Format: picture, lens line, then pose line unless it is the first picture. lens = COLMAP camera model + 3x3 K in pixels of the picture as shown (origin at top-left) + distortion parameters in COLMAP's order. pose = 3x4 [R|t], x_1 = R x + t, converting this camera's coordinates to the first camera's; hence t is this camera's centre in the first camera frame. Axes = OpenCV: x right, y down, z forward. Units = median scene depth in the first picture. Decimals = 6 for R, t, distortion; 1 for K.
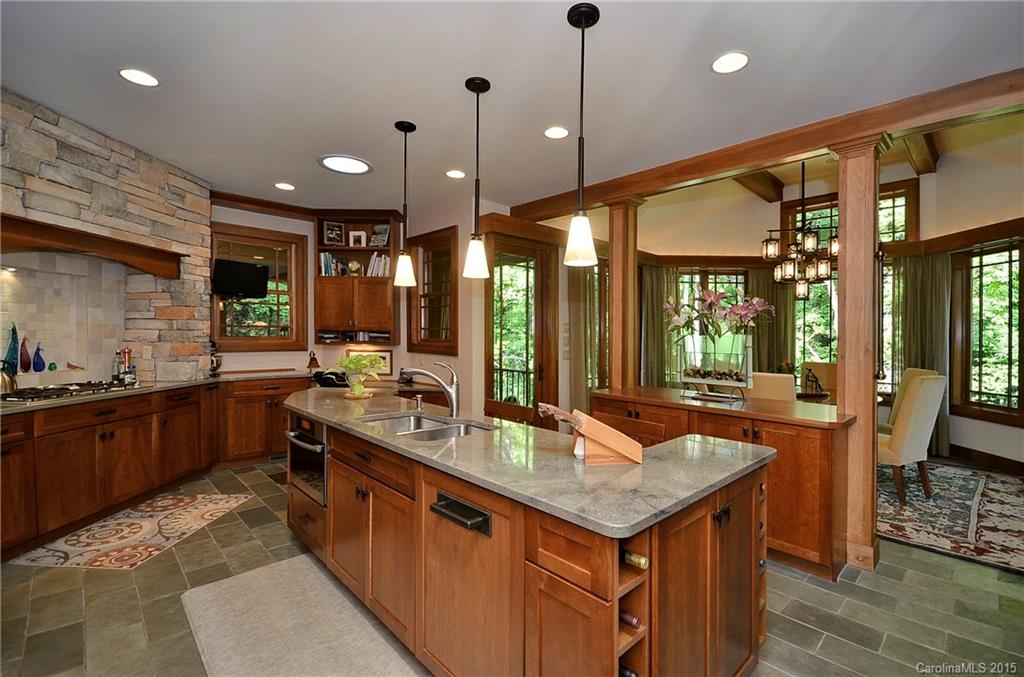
lens RADIAL K [[450.8, 0, 512.0], [0, 450.8, 338.5], [0, 0, 1]] dist [-0.000847, -0.000385]
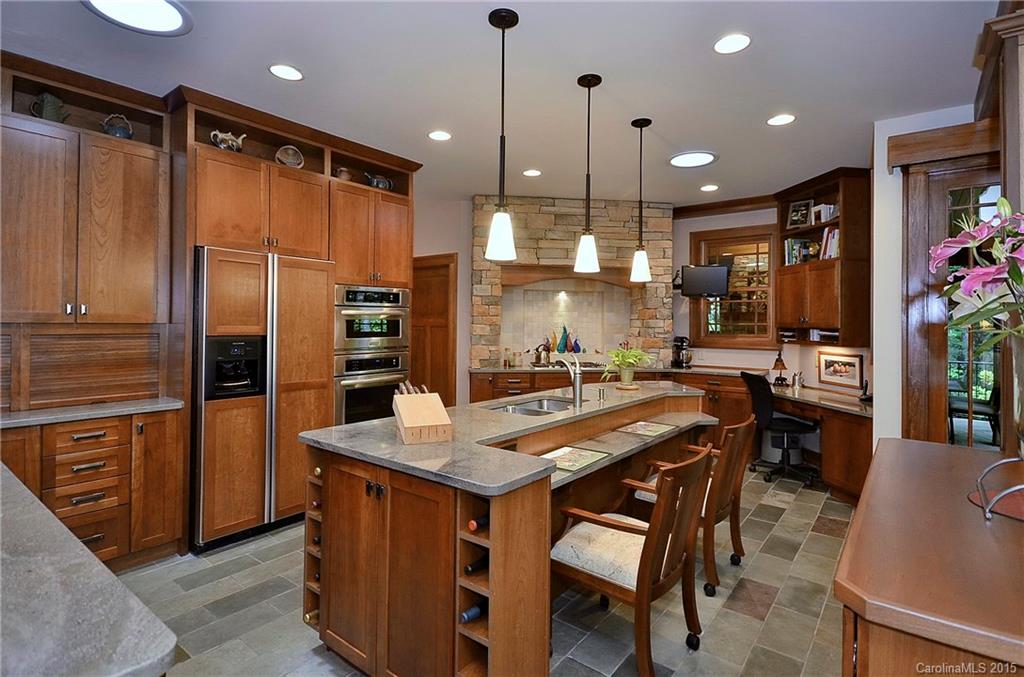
lens RADIAL K [[514.1, 0, 510.9], [0, 514.1, 326.2], [0, 0, 1]] dist [0.000745, 0.000106]
pose [[0.149755, -0.006969, -0.988699, 0.604770], [-0.020098, 0.999747, -0.010091, -0.000453], [0.988519, 0.021382, 0.149577, 0.394929]]
